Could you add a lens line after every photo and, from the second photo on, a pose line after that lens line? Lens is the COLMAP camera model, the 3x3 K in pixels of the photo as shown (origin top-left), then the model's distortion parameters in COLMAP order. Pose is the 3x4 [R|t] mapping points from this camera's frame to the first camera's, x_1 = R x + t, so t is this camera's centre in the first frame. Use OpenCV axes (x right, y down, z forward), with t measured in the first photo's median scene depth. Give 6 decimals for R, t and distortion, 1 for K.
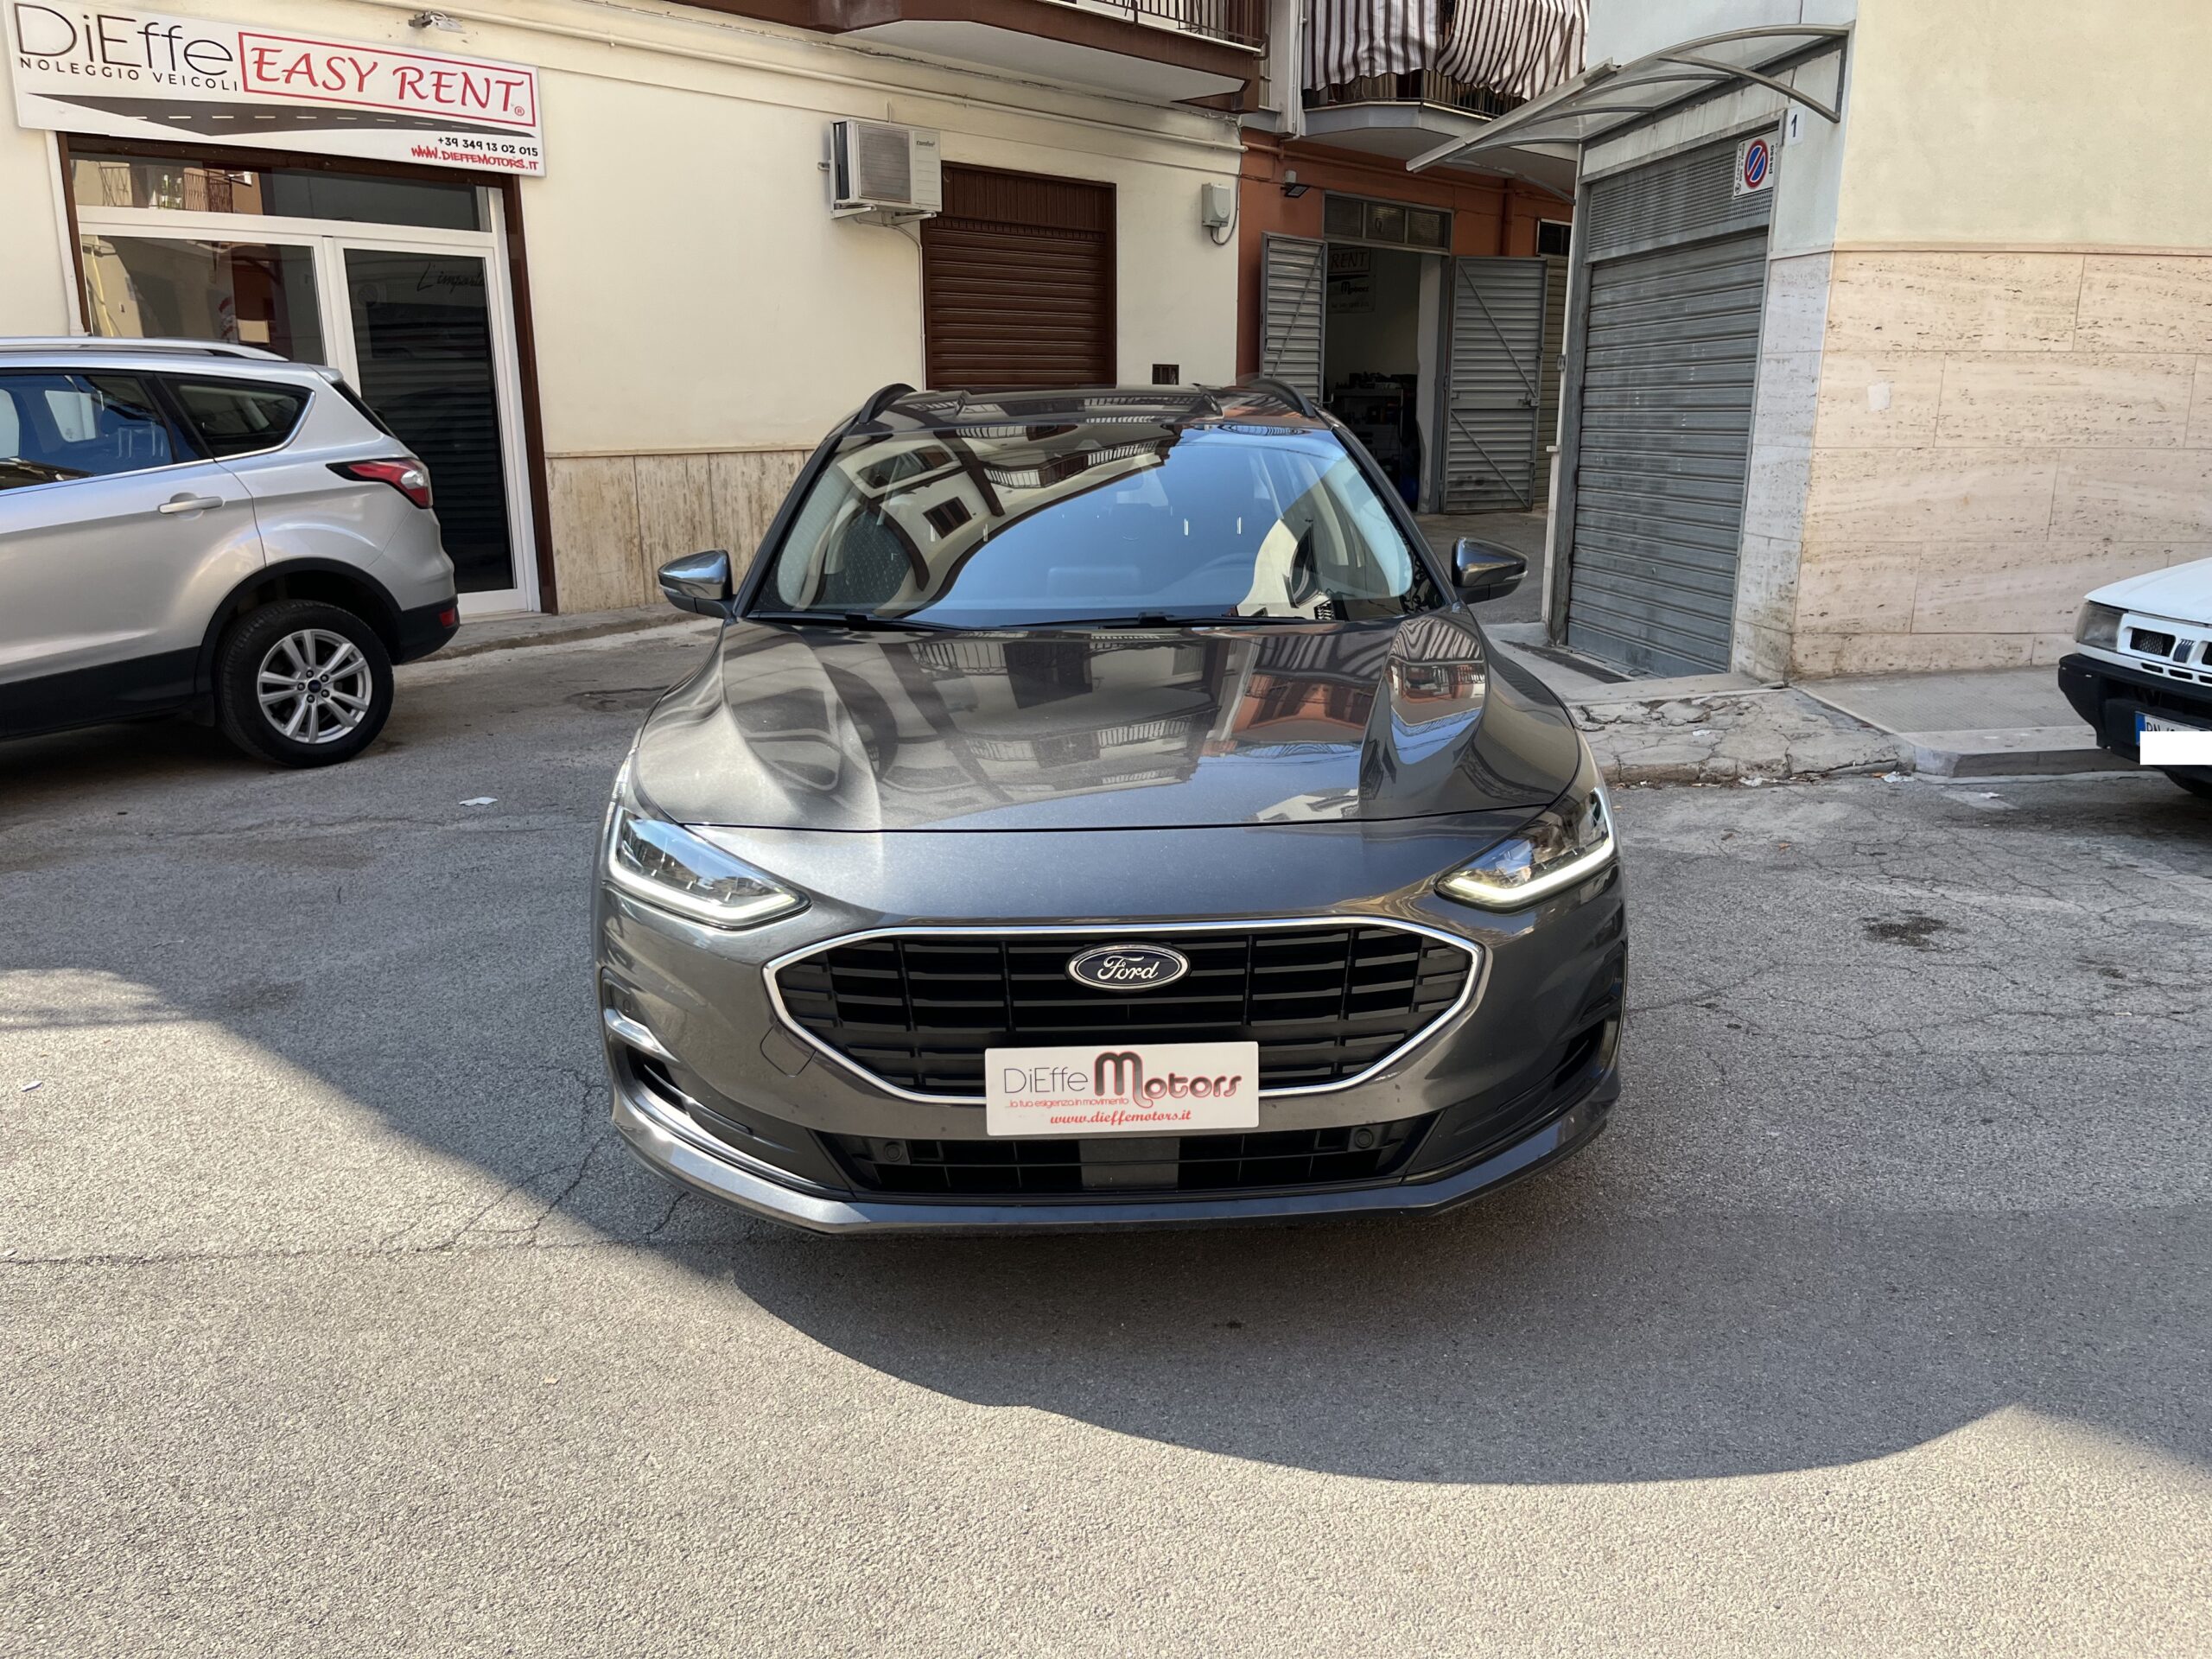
lens RADIAL K [[1689.0, 0, 1106.0], [0, 1689.0, 829.5], [0, 0, 1]] dist [0.073675, -0.114286]
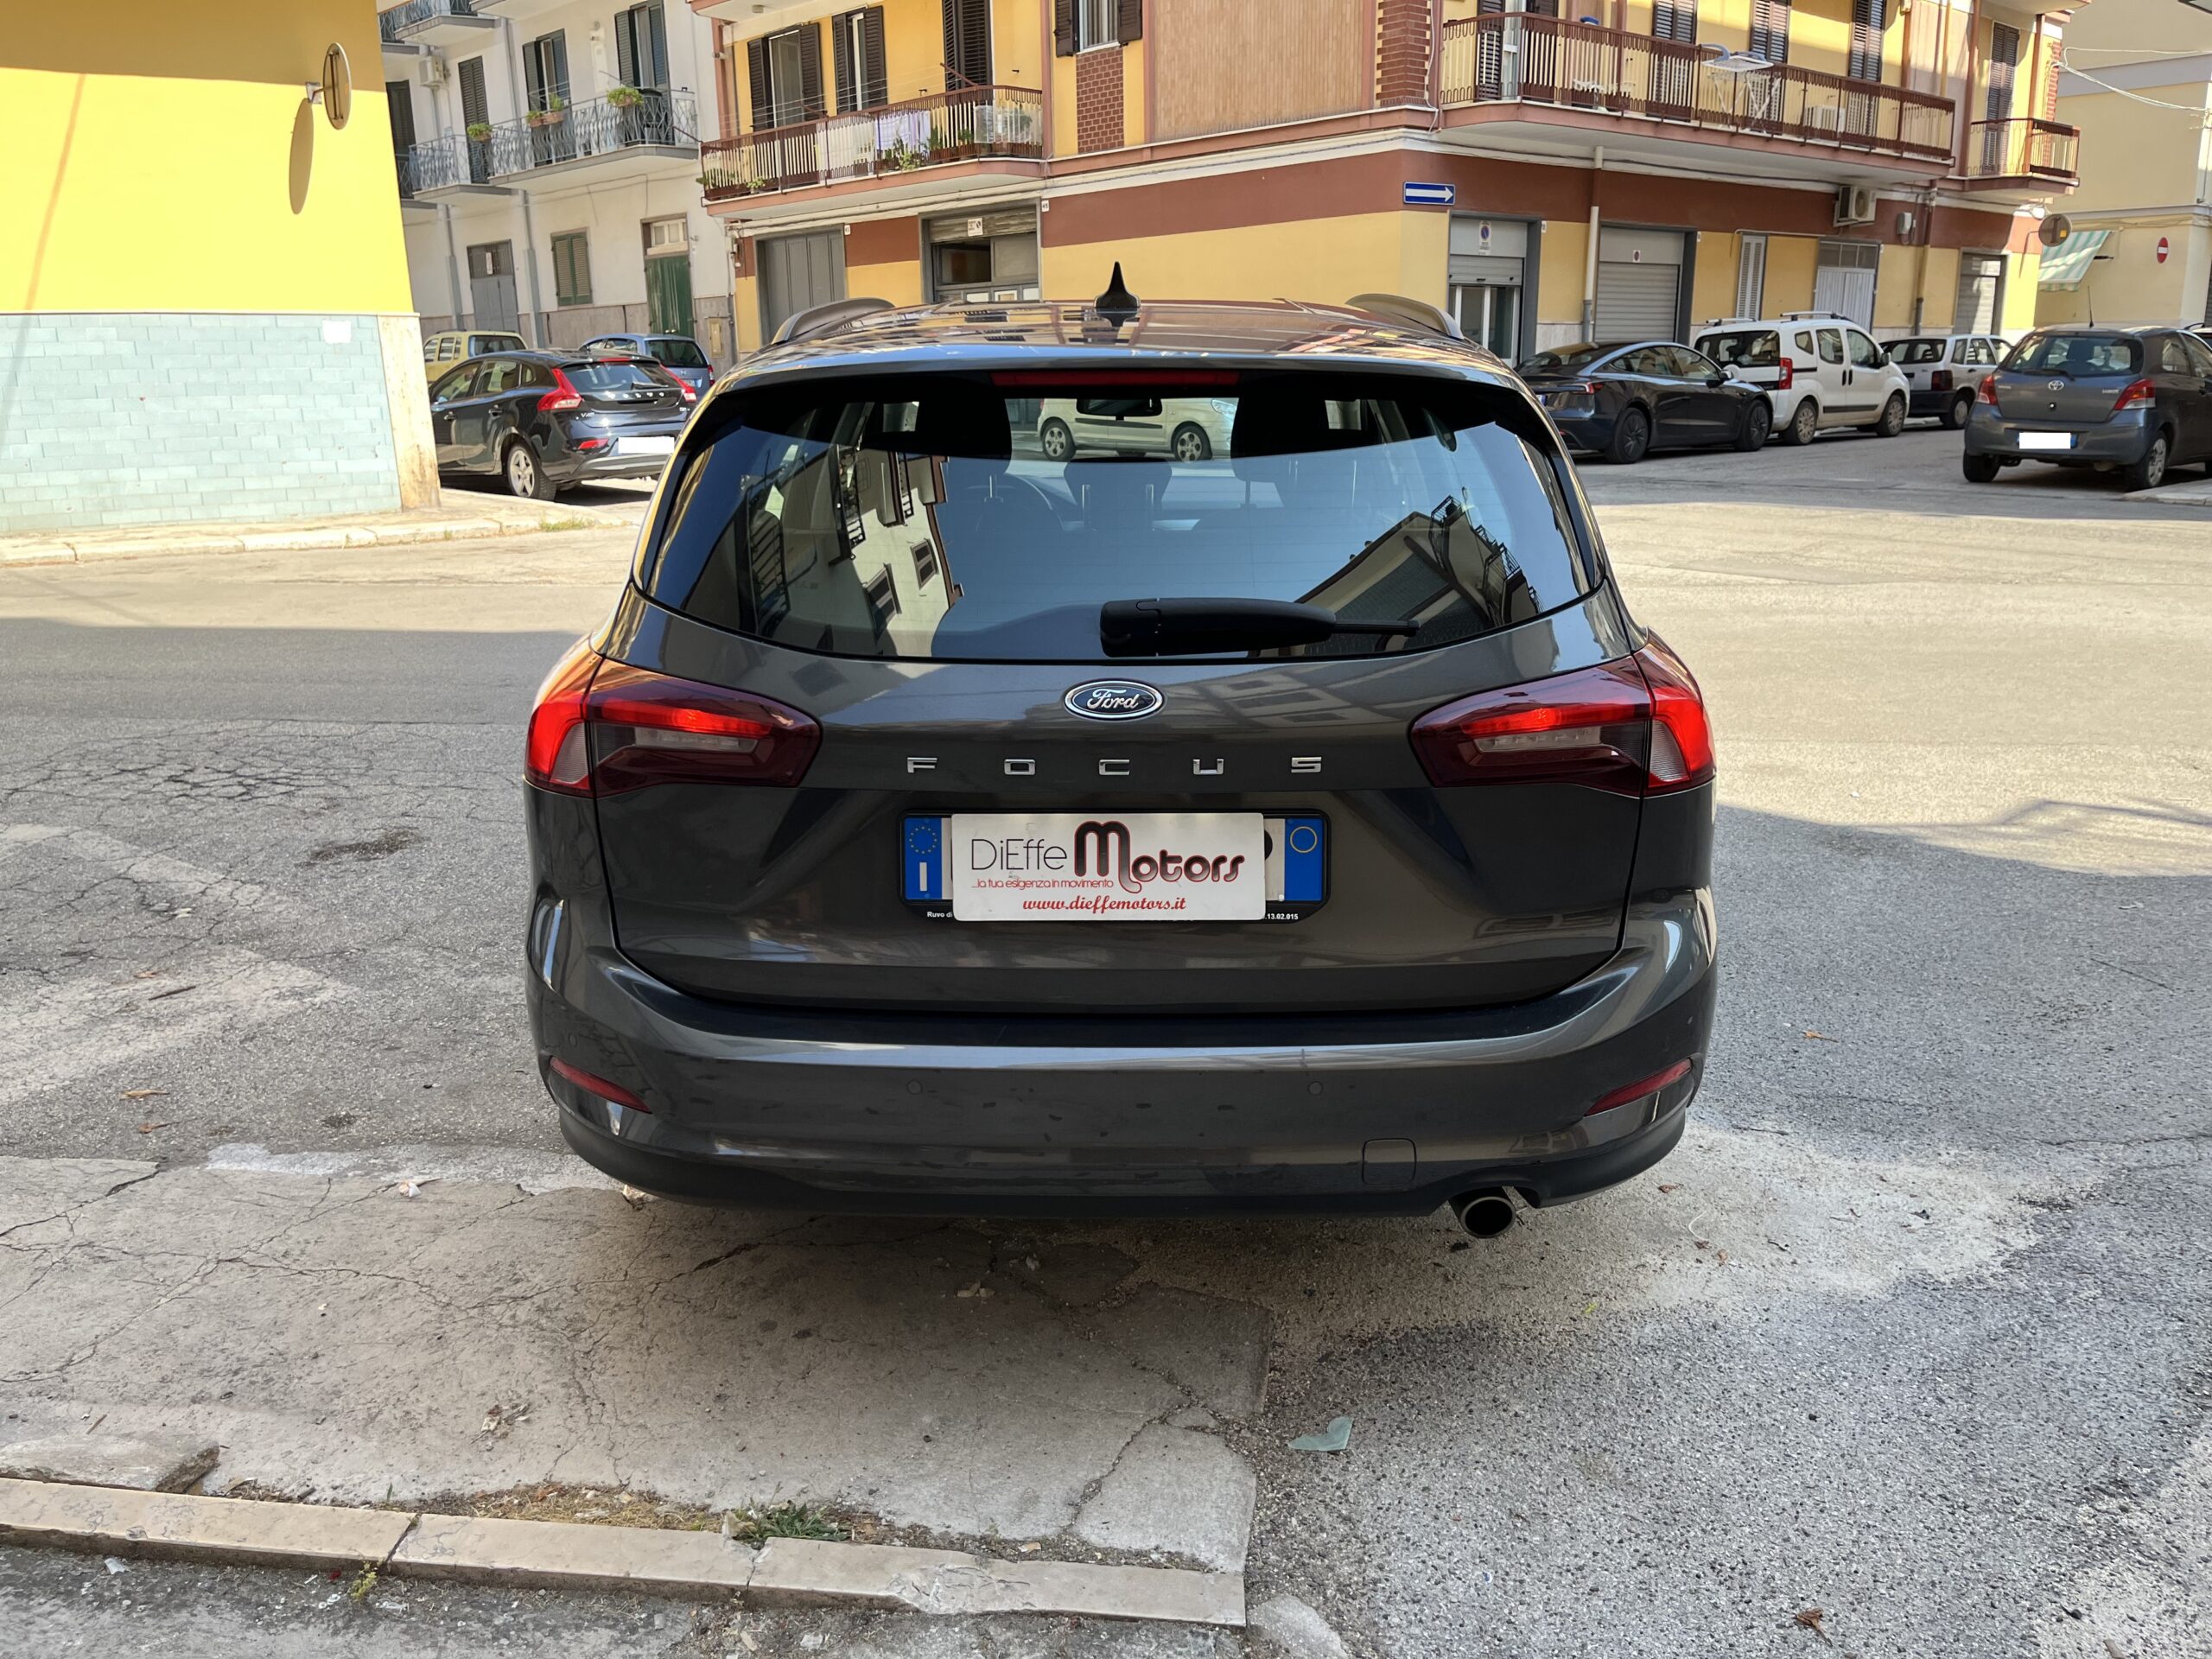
lens RADIAL K [[1666.1, 0, 1095.3], [0, 1666.1, 829.8], [0, 0, 1]] dist [0.083000, -0.123381]
pose [[-0.998457, 0.006778, 0.055117, -0.030086], [0.032746, 0.873468, 0.485780, -0.286150], [-0.044850, 0.486835, -0.872342, 1.202147]]
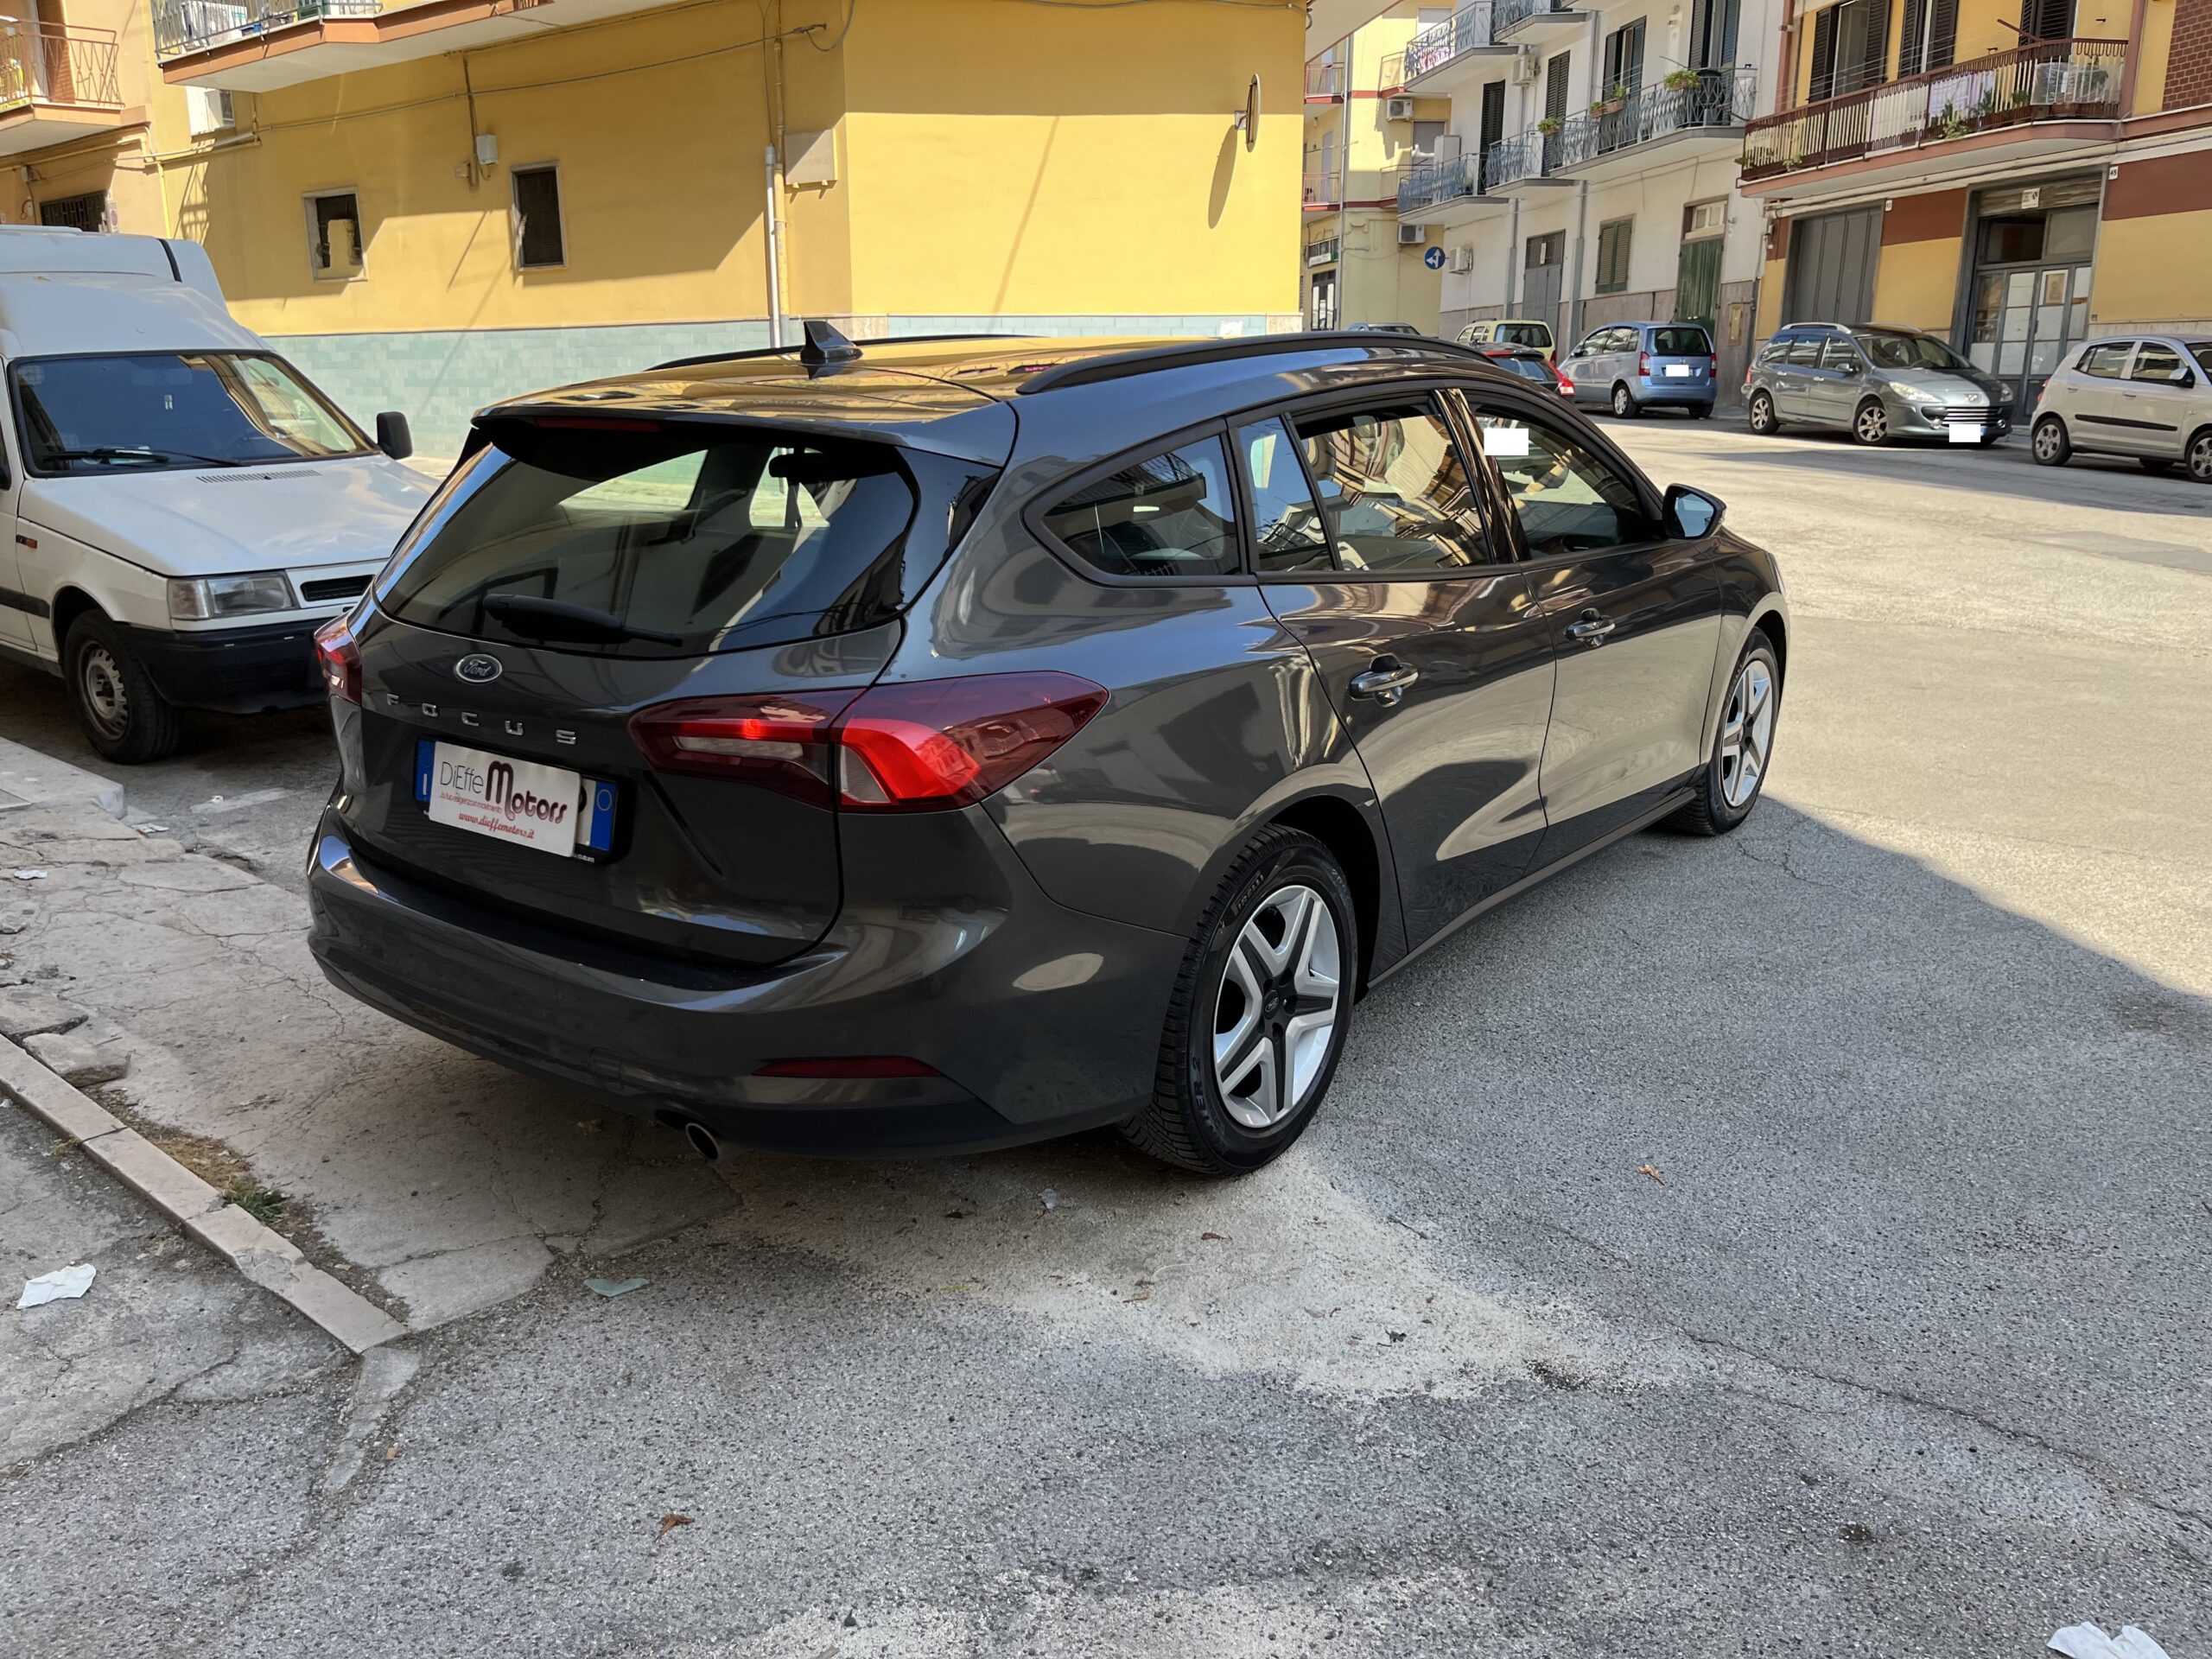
lens RADIAL K [[1670.4, 0, 1108.2], [0, 1670.4, 833.2], [0, 0, 1]] dist [0.084692, -0.123363]
pose [[-0.784144, -0.156706, 0.600467, -0.351201], [0.157671, 0.885533, 0.437002, -0.278073], [-0.600215, 0.437349, -0.669678, 1.130462]]
